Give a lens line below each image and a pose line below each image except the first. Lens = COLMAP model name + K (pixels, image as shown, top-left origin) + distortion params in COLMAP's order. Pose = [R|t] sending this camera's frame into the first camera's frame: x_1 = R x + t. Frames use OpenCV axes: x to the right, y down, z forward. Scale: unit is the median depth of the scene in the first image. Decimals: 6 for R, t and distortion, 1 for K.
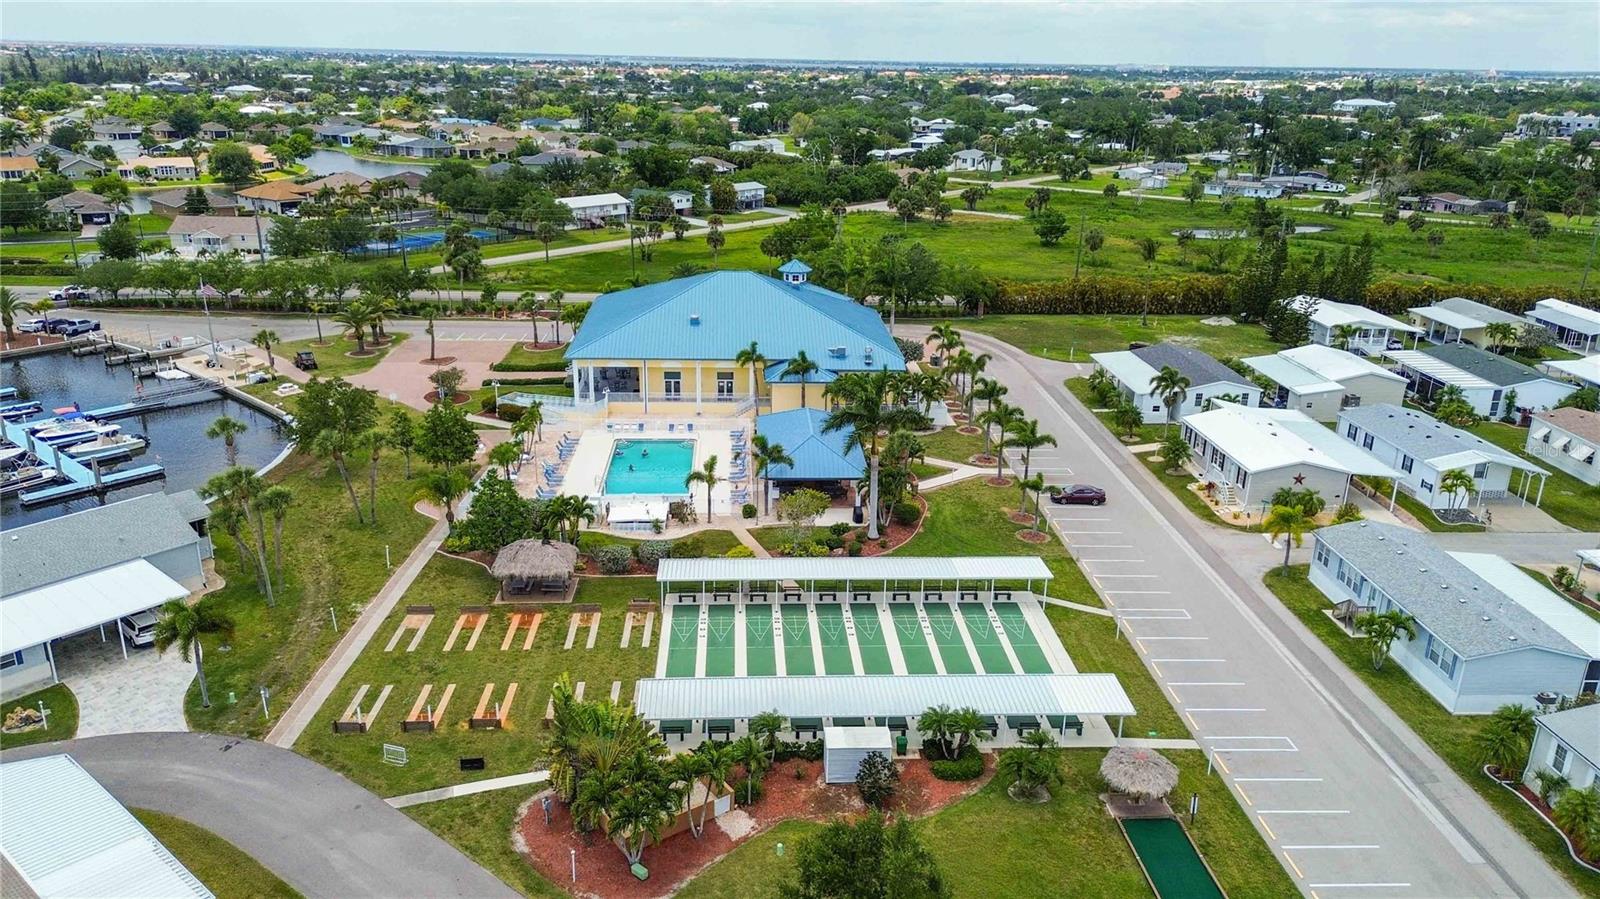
lens RADIAL K [[1127.4, 0, 800.0], [0, 1127.4, 449.5], [0, 0, 1]] dist [0.092081, -0.092001]
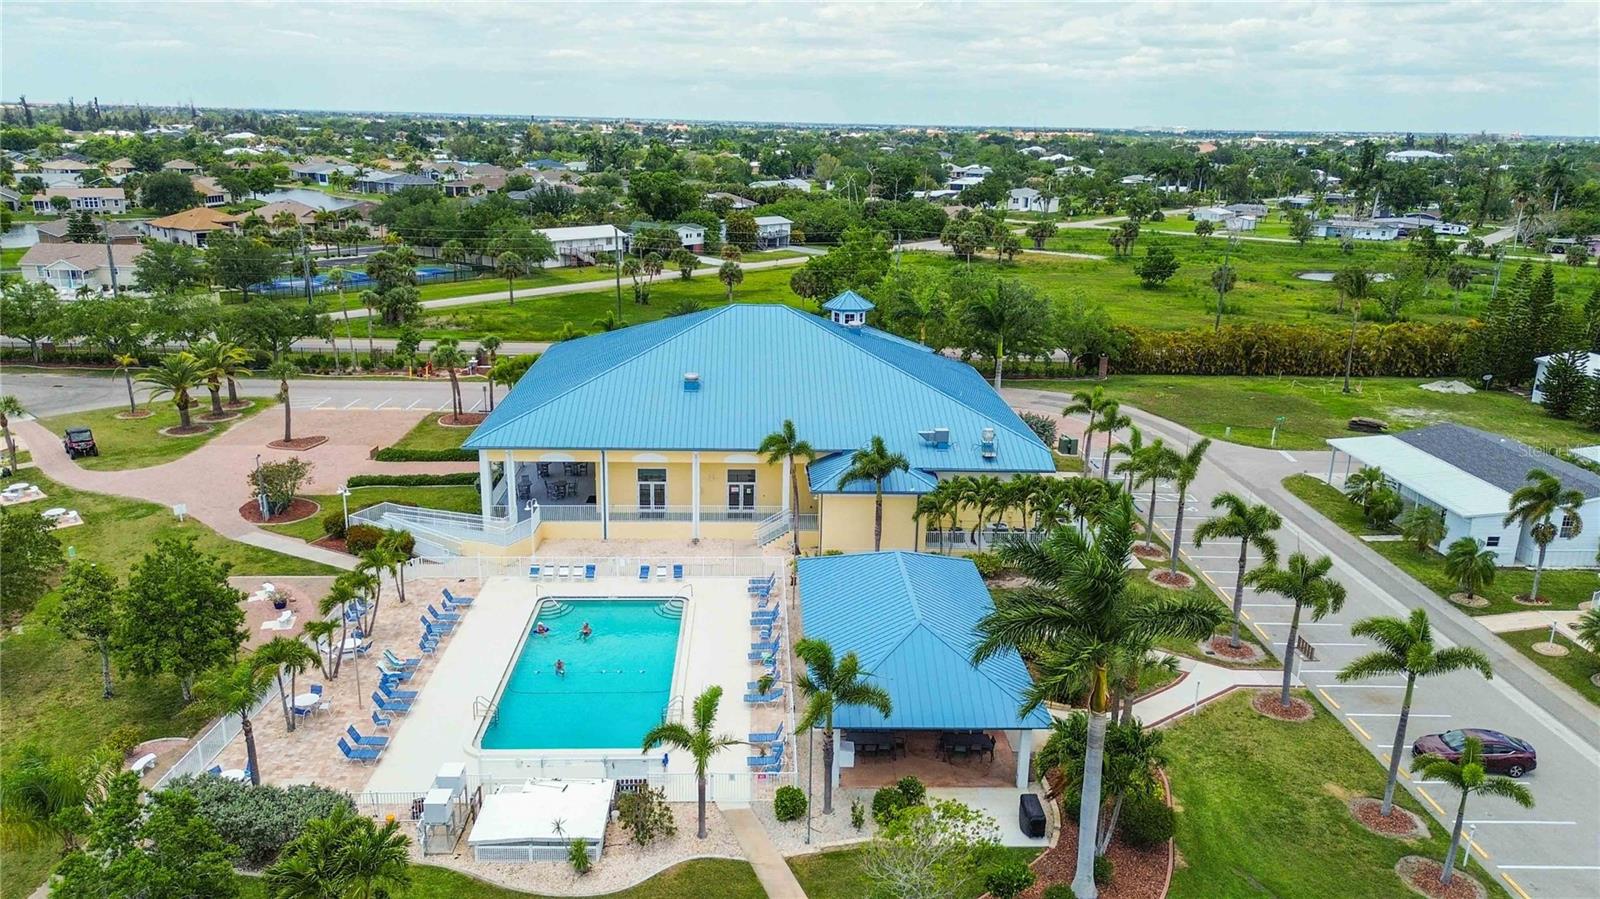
lens RADIAL K [[1127.4, 0, 800.0], [0, 1127.4, 449.5], [0, 0, 1]] dist [0.092081, -0.092001]
pose [[0.999875, 0.006496, -0.014396, -0.019941], [-0.007222, 0.998677, -0.050913, -0.036380], [0.014046, 0.051011, 0.998599, 0.301207]]
